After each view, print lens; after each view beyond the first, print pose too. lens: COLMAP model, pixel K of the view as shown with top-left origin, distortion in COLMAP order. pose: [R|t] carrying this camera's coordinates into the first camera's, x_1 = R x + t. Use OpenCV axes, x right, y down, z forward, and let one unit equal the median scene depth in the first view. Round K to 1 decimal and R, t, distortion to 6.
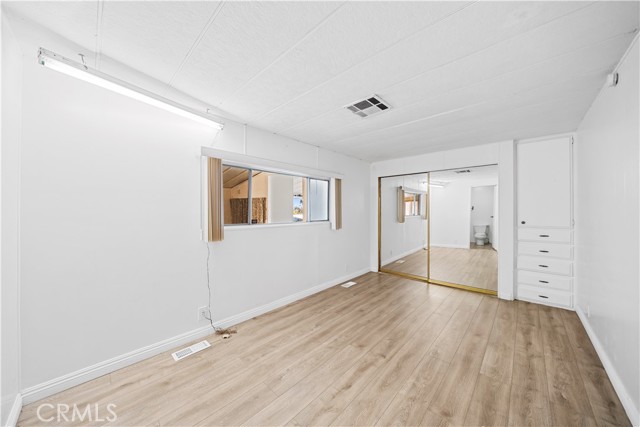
lens RADIAL K [[219.5, 0, 322.9], [0, 219.5, 211.3], [0, 0, 1]] dist [-0.001744, -0.000217]
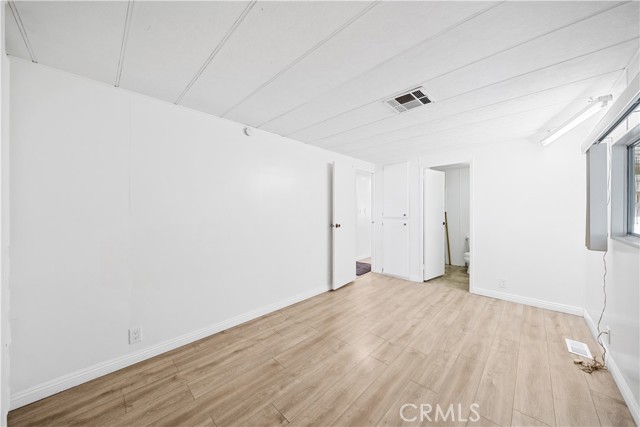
lens RADIAL K [[219.5, 0, 322.9], [0, 219.5, 211.3], [0, 0, 1]] dist [-0.001744, -0.000217]
pose [[-0.999874, -0.003045, 0.015603, 0.574864], [-0.002966, 0.999983, 0.005072, -0.010818], [-0.015619, 0.005025, -0.999865, 2.005686]]
